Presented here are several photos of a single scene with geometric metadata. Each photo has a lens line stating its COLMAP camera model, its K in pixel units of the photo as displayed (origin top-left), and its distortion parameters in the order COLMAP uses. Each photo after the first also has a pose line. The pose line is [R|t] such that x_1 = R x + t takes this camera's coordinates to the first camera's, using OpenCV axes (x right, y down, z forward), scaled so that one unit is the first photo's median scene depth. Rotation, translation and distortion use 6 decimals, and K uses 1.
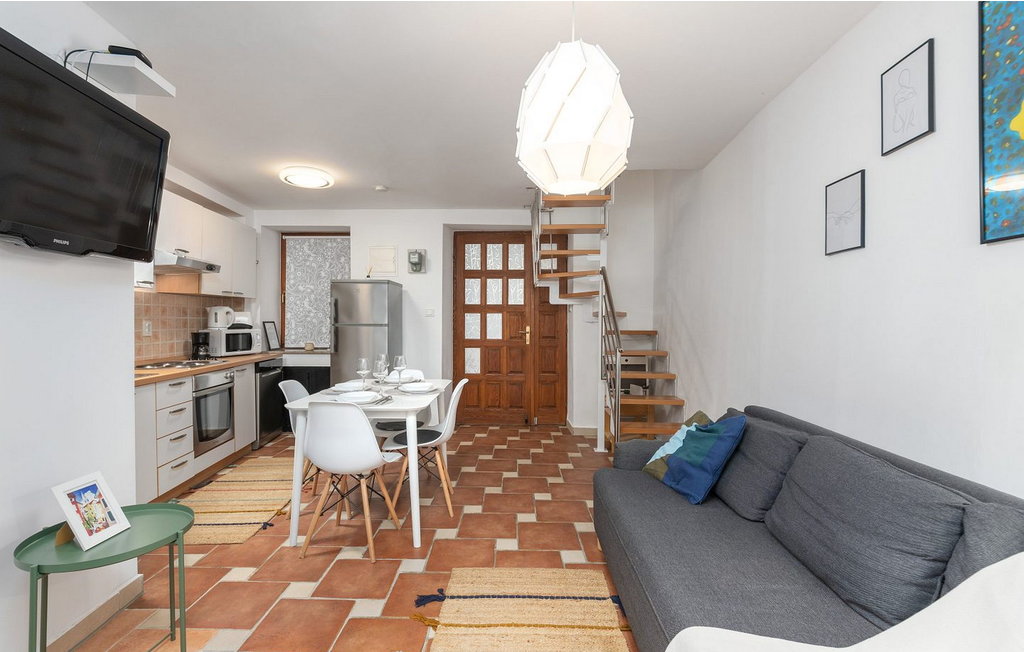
lens RADIAL K [[426.5, 0, 511.9], [0, 426.5, 317.7], [0, 0, 1]] dist [-0.001856, -0.000303]
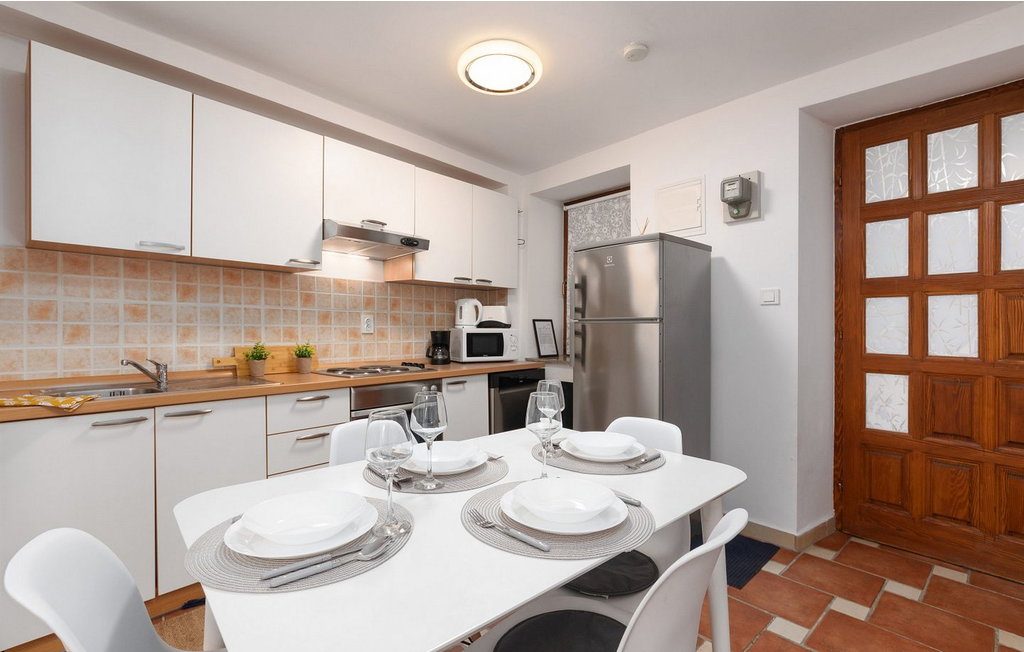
lens RADIAL K [[457.7, 0, 512.0], [0, 457.7, 326.0], [0, 0, 1]] dist [-0.004057, -0.001137]
pose [[0.670986, -0.002909, -0.741465, -0.000063], [0.003366, 0.999994, -0.000877, 0.021868], [0.741463, -0.001907, 0.670991, 0.433591]]
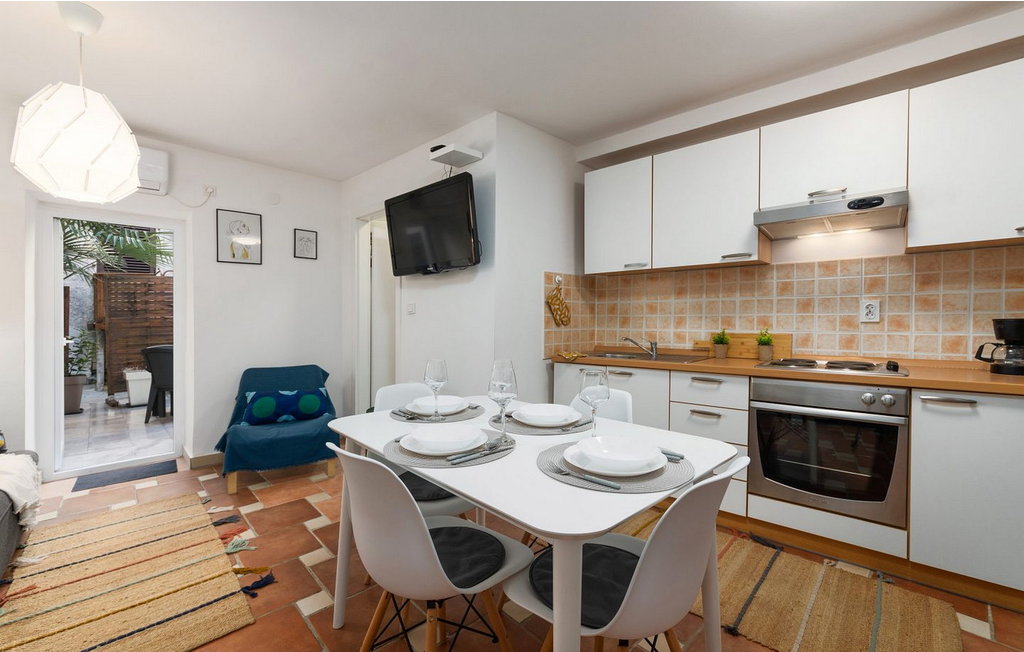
lens RADIAL K [[426.5, 0, 511.9], [0, 426.5, 317.7], [0, 0, 1]] dist [-0.001856, -0.000303]
pose [[-0.739812, 0.001209, -0.672812, 0.013695], [0.011529, 0.999874, -0.010880, 0.026215], [0.672714, -0.015806, -0.739733, 0.800548]]
